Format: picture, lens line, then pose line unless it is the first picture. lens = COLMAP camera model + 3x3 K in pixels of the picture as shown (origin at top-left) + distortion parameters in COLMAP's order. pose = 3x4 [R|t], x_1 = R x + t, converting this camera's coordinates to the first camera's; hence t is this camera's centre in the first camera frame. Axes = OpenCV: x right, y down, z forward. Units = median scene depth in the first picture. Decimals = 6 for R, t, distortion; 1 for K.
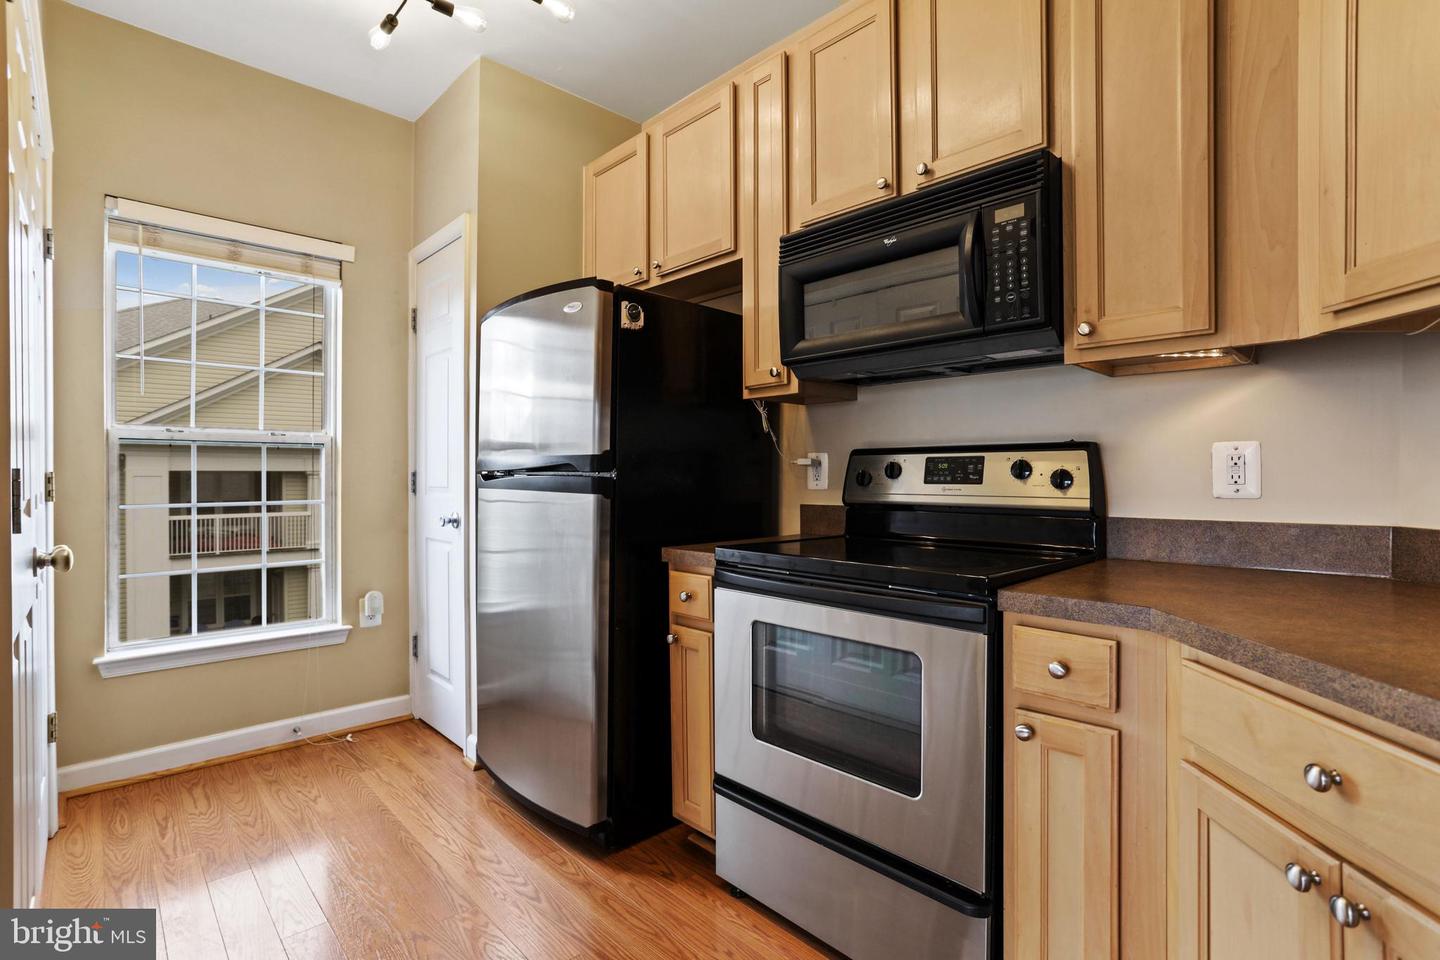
lens RADIAL K [[697.1, 0, 725.3], [0, 697.1, 480.4], [0, 0, 1]] dist [-0.016339, 0.004647]
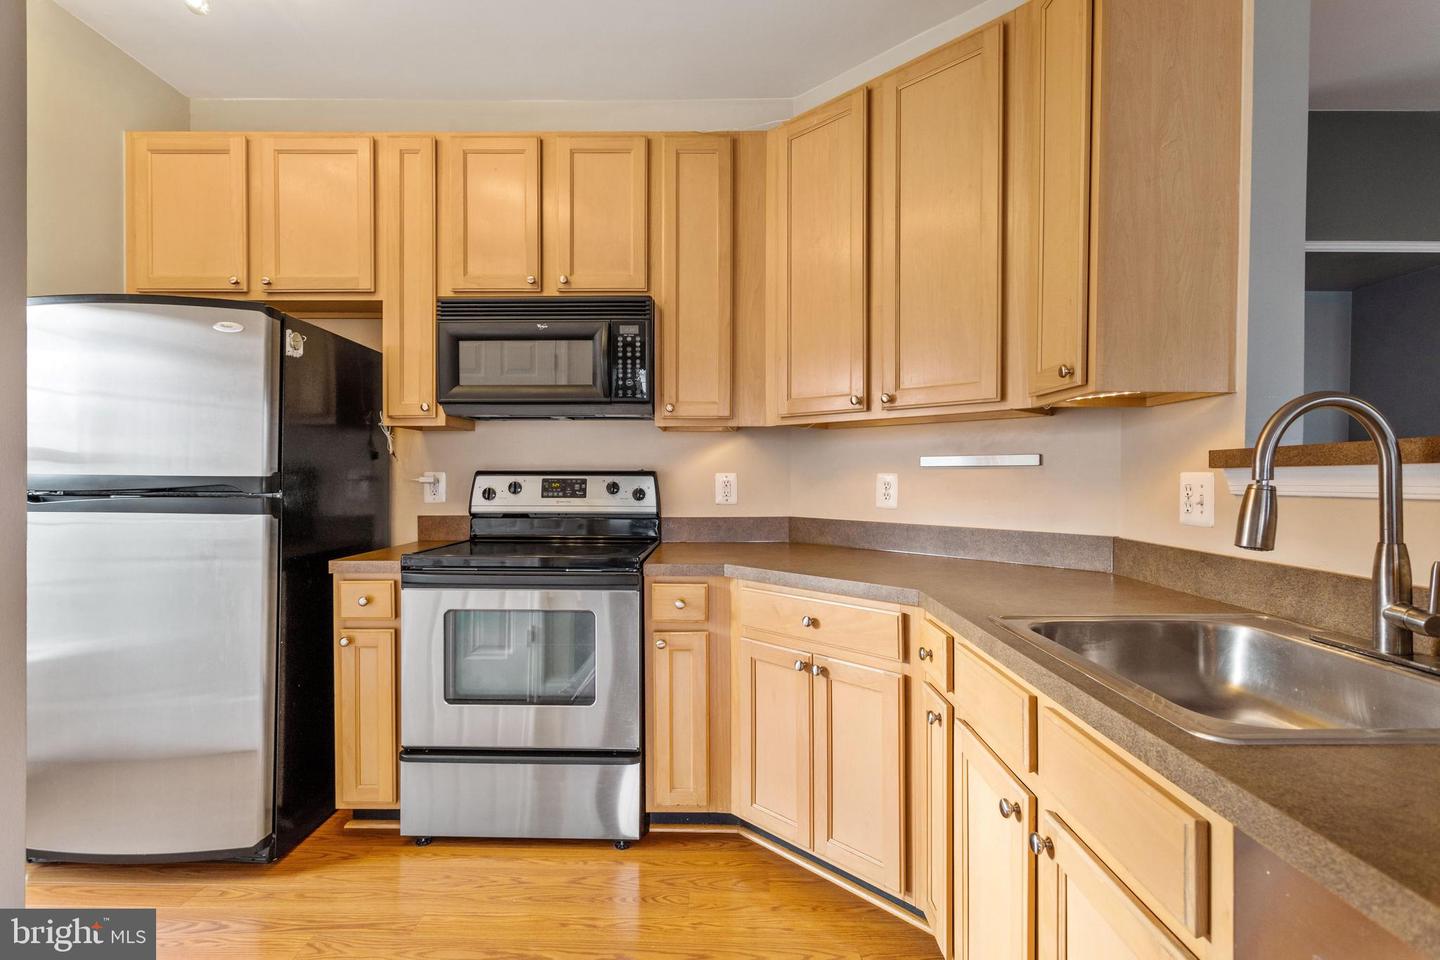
lens RADIAL K [[697.1, 0, 727.7], [0, 697.1, 475.3], [0, 0, 1]] dist [-0.016339, 0.004647]
pose [[0.677729, 0.002888, 0.735306, -0.501237], [0.002620, 0.999976, -0.006342, -0.032075], [-0.735307, 0.006224, 0.677705, -0.204189]]
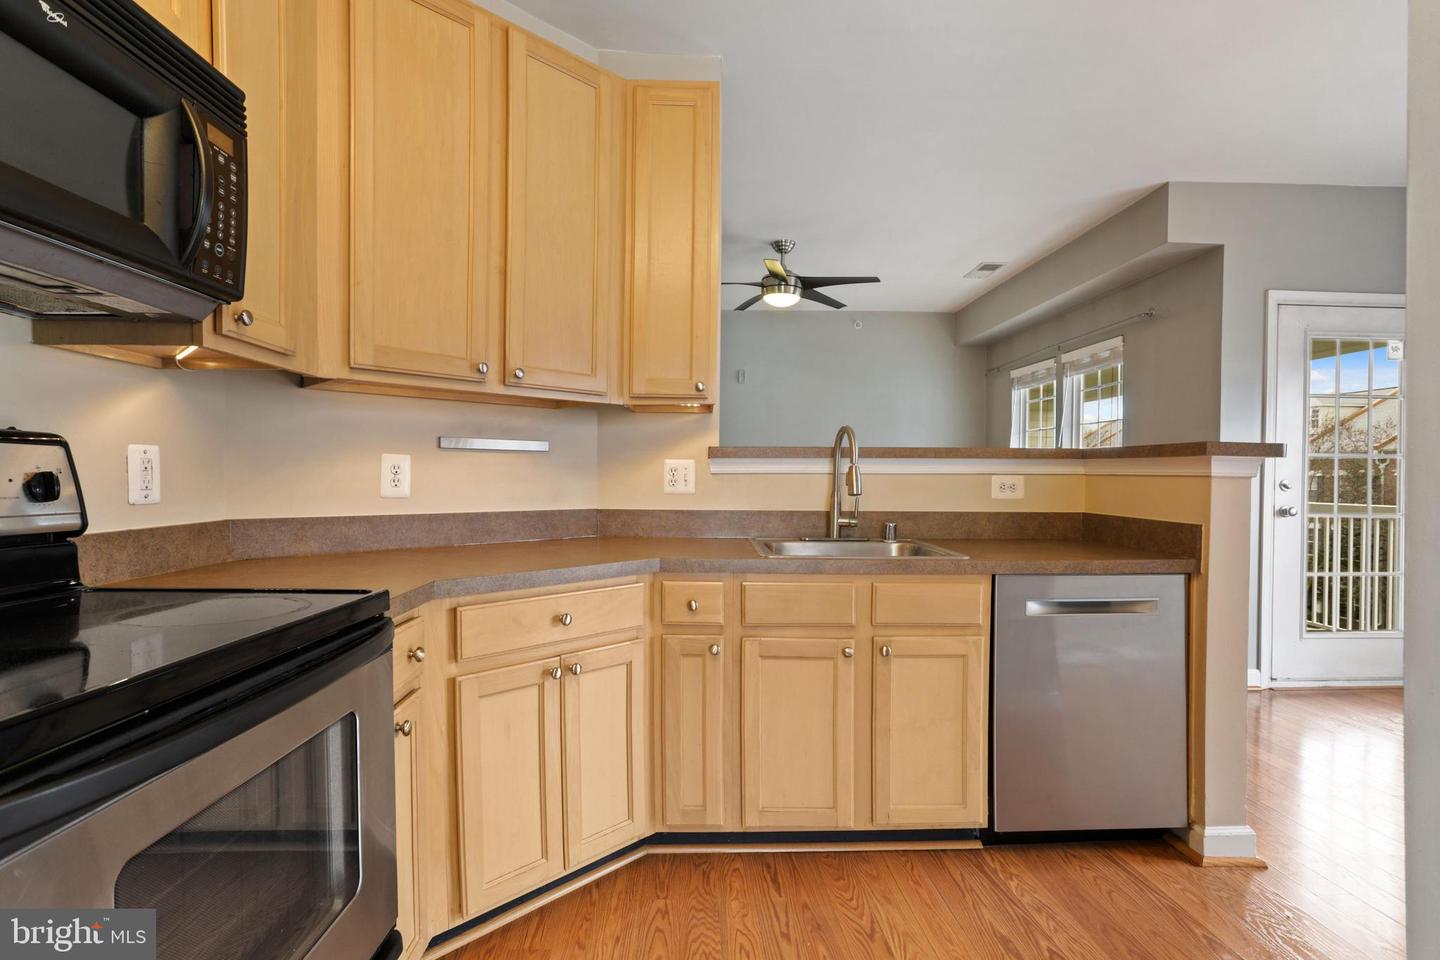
lens RADIAL K [[697.1, 0, 748.5], [0, 697.1, 484.9], [0, 0, 1]] dist [-0.016339, 0.004647]
pose [[-0.766086, -0.011163, 0.642641, -0.434838], [0.000914, 0.999829, 0.018457, -0.014233], [-0.642738, 0.014727, -0.765945, 0.993789]]
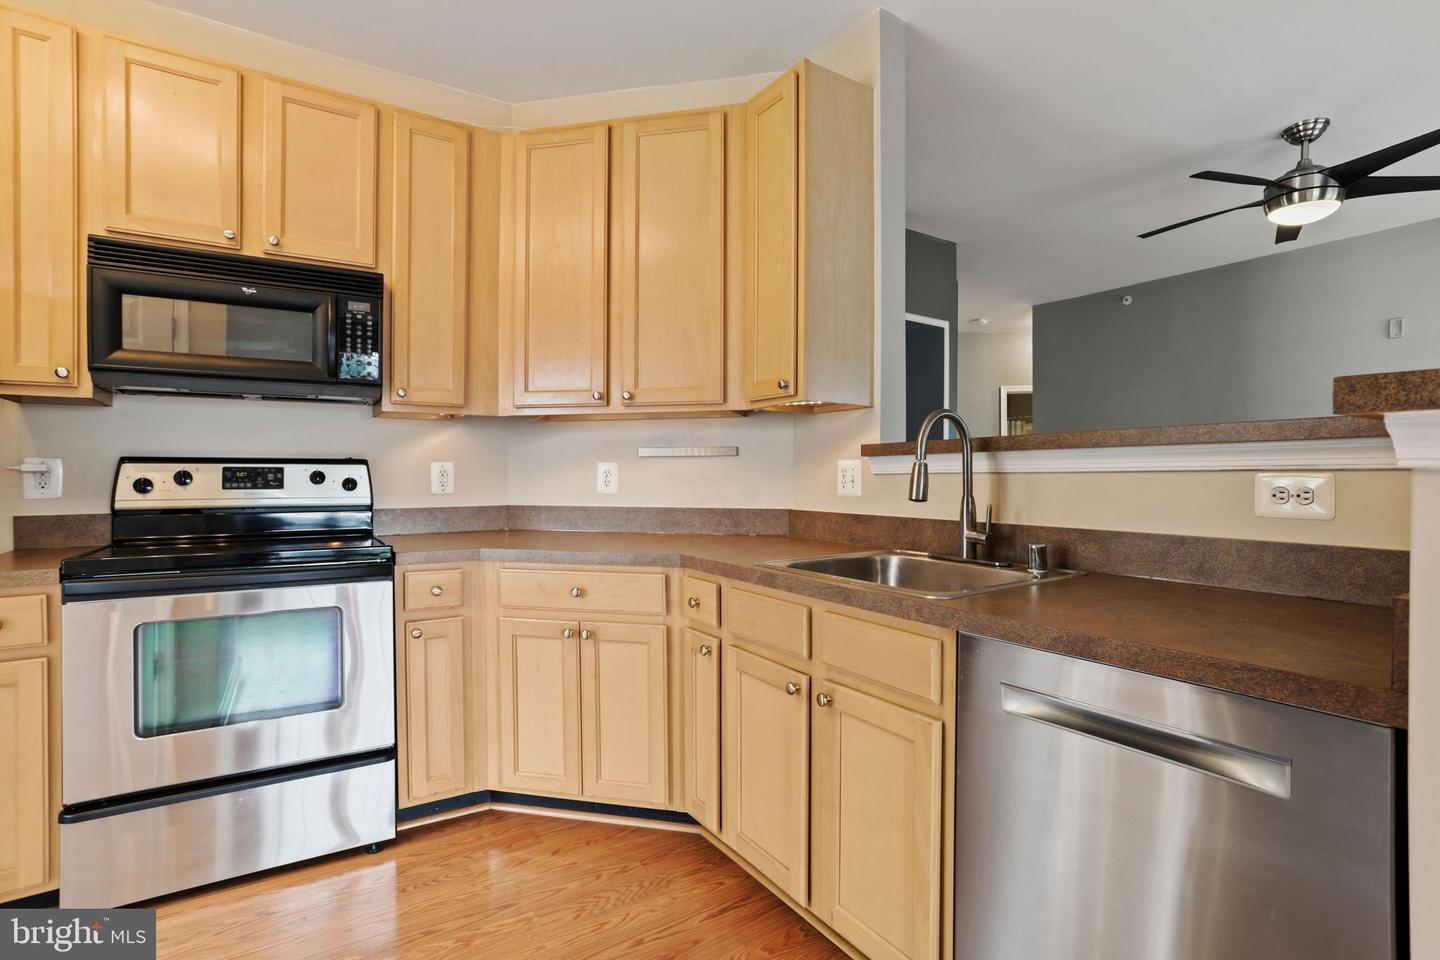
lens RADIAL K [[697.1, 0, 737.9], [0, 697.1, 473.3], [0, 0, 1]] dist [-0.016339, 0.004647]
pose [[0.148173, 0.005640, 0.988945, -0.775047], [0.009834, 0.999926, -0.007176, -0.005939], [-0.988913, 0.010789, 0.148106, -0.021566]]
